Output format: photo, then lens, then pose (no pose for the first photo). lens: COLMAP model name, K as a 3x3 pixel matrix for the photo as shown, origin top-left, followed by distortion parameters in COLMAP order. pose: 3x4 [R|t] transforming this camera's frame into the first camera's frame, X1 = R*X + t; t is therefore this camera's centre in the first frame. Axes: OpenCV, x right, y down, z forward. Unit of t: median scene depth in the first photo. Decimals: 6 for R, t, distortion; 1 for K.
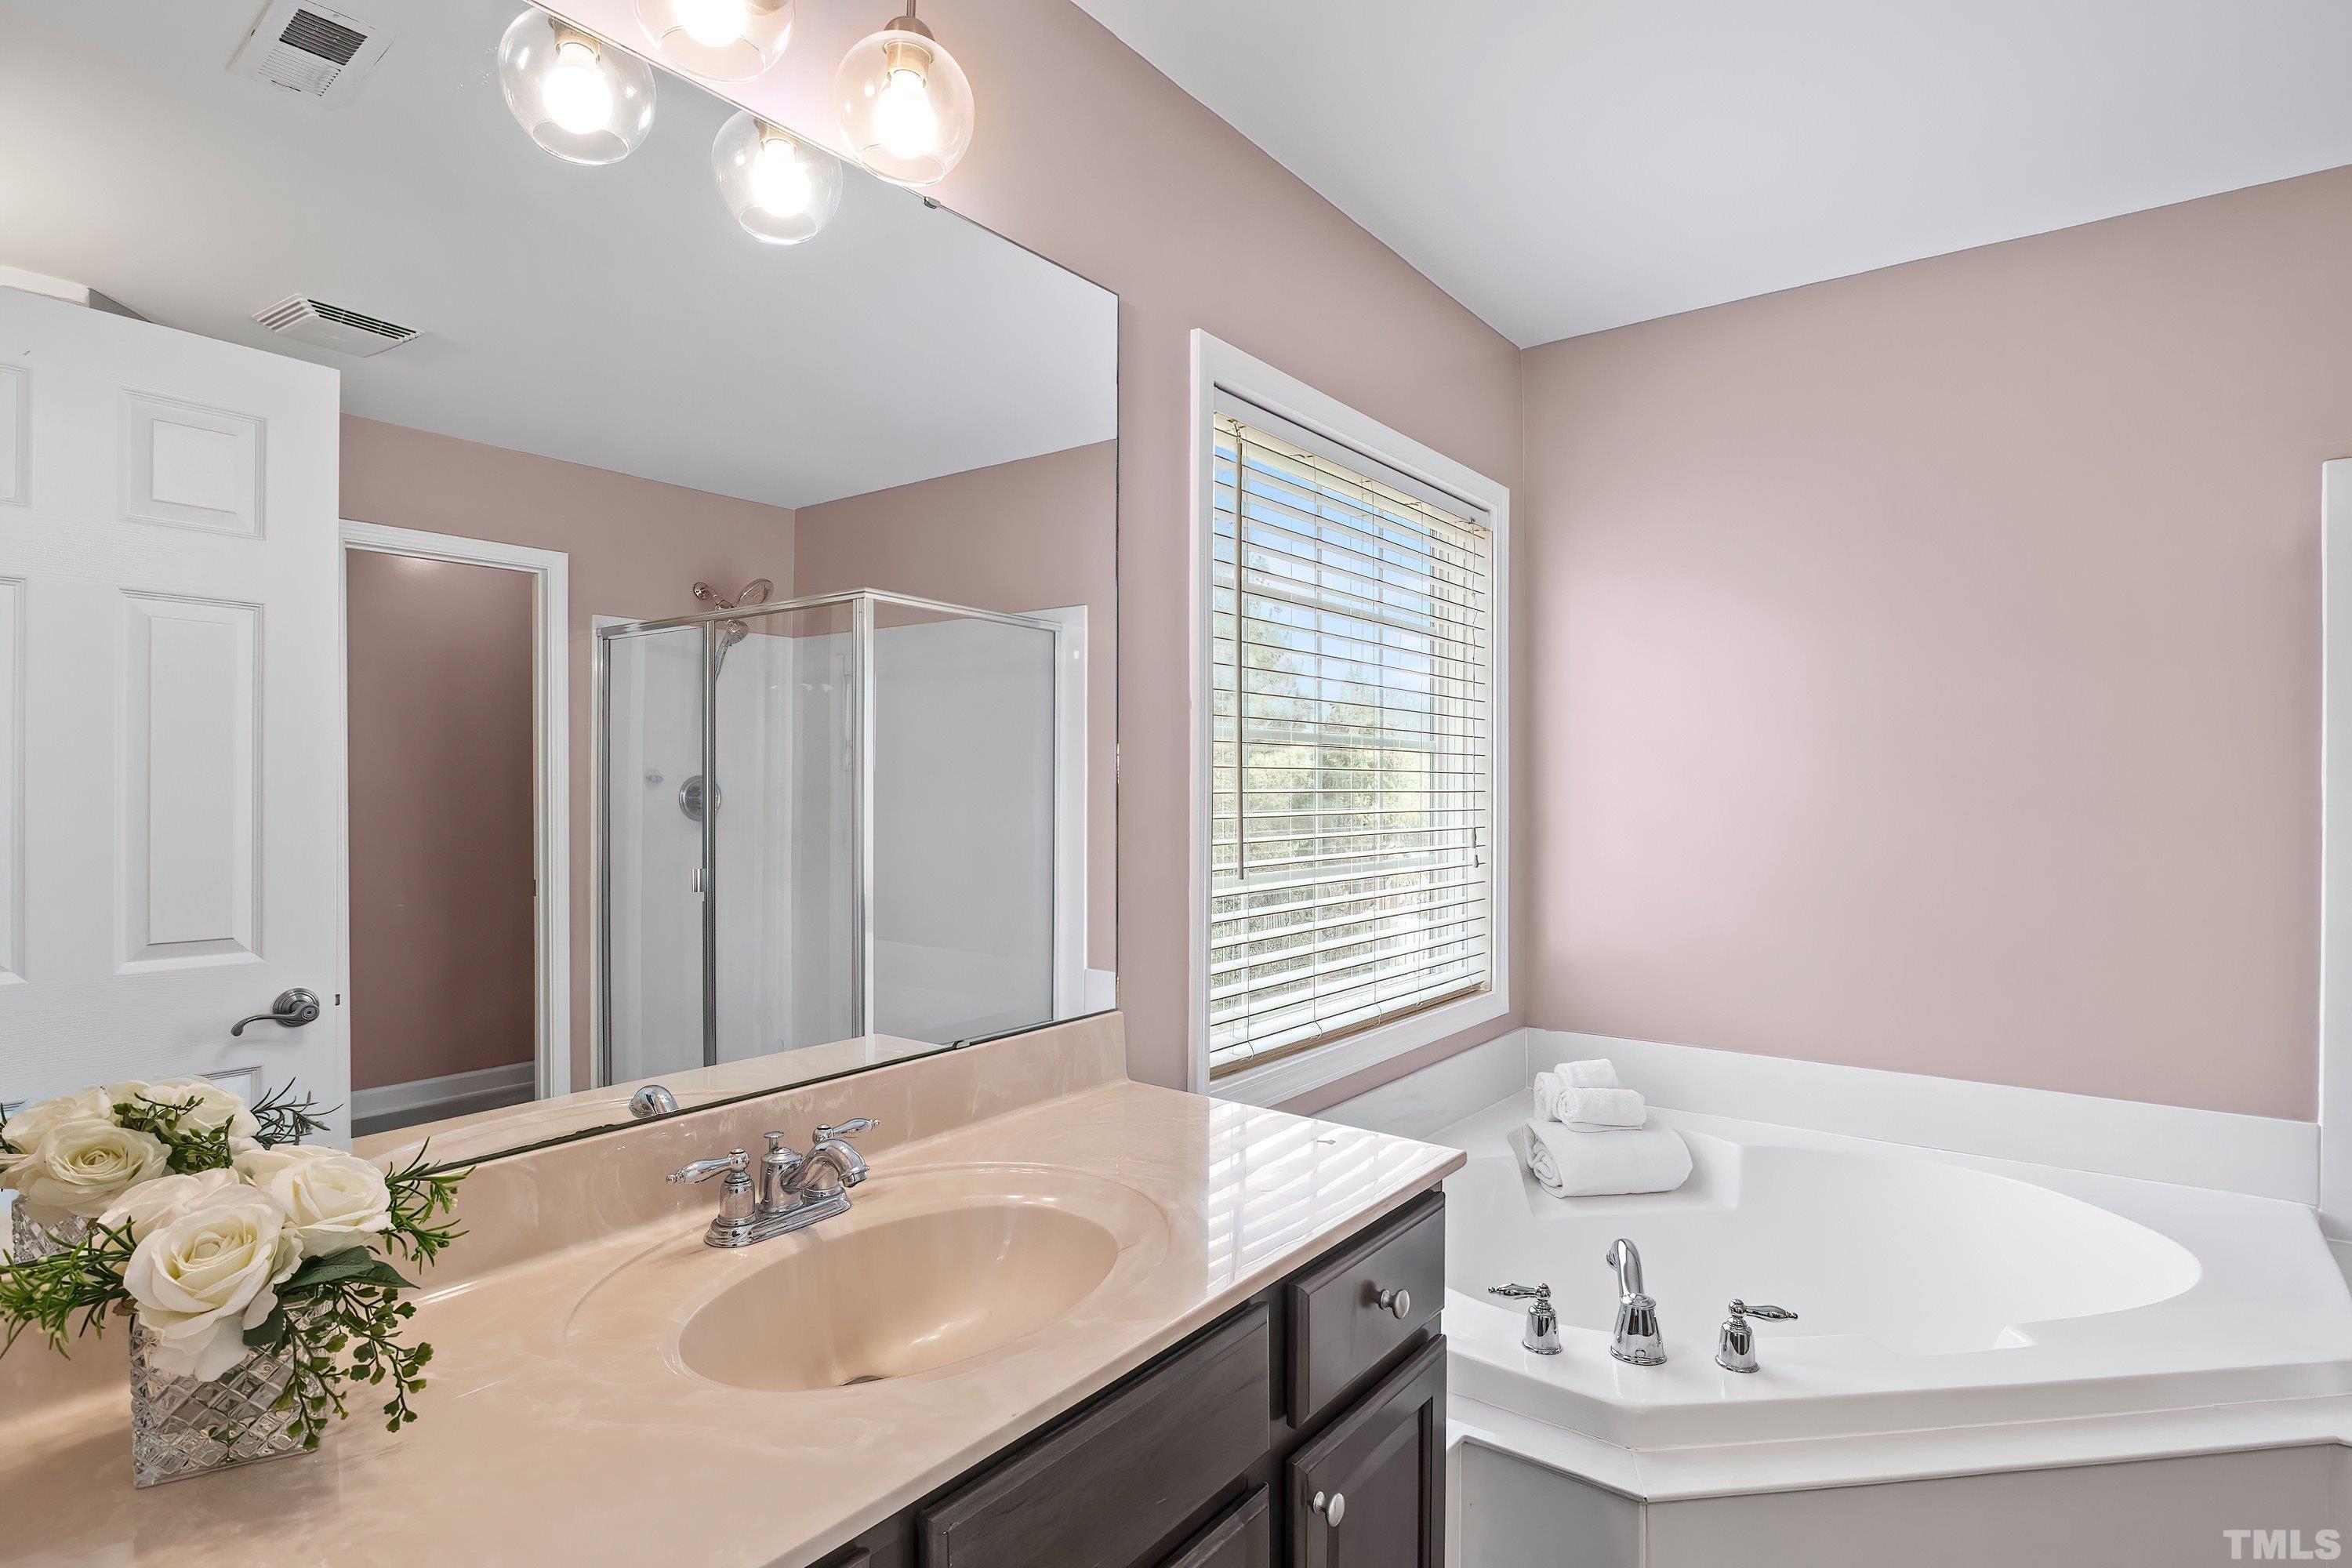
lens RADIAL K [[1205.1, 0, 1182.9], [0, 1205.1, 782.1], [0, 0, 1]] dist [-0.016549, -0.000604]
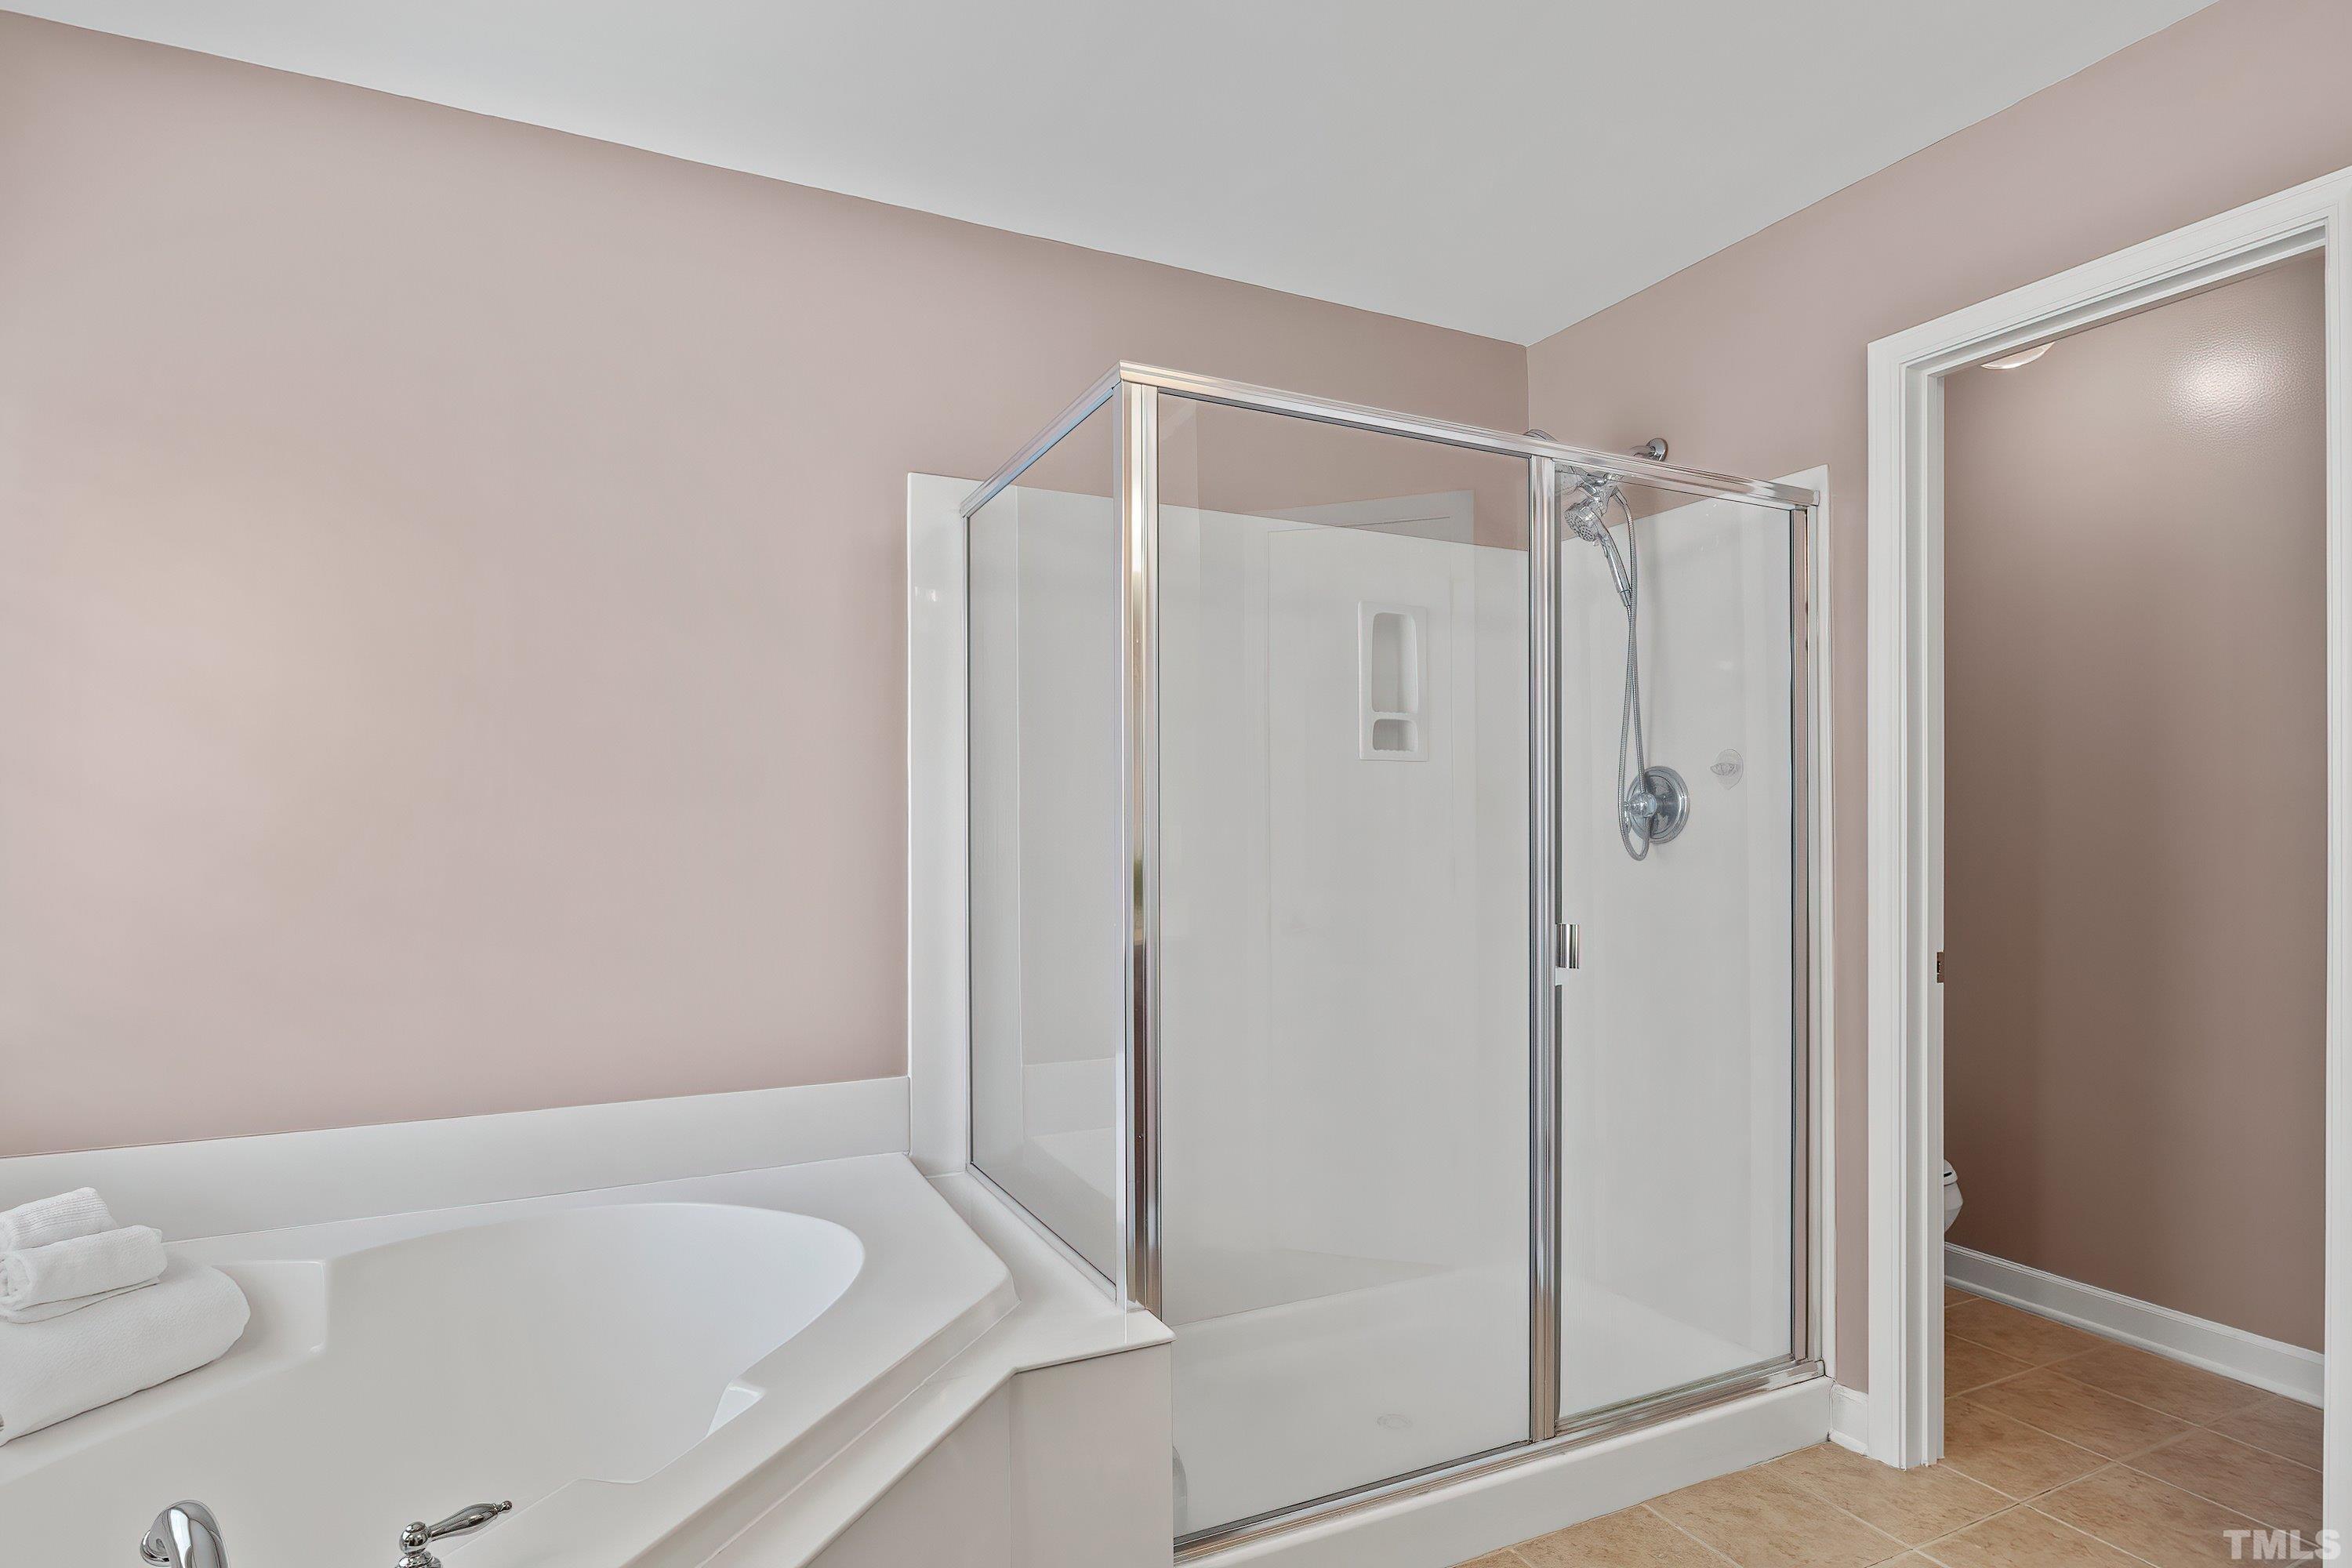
lens RADIAL K [[1205.1, 0, 1183.3], [0, 1205.1, 803.5], [0, 0, 1]] dist [-0.016549, -0.000604]
pose [[0.442968, 0.014342, 0.896423, 0.052072], [0.002056, 0.999853, -0.017013, 0.044936], [-0.896535, 0.009379, 0.442874, 0.229059]]
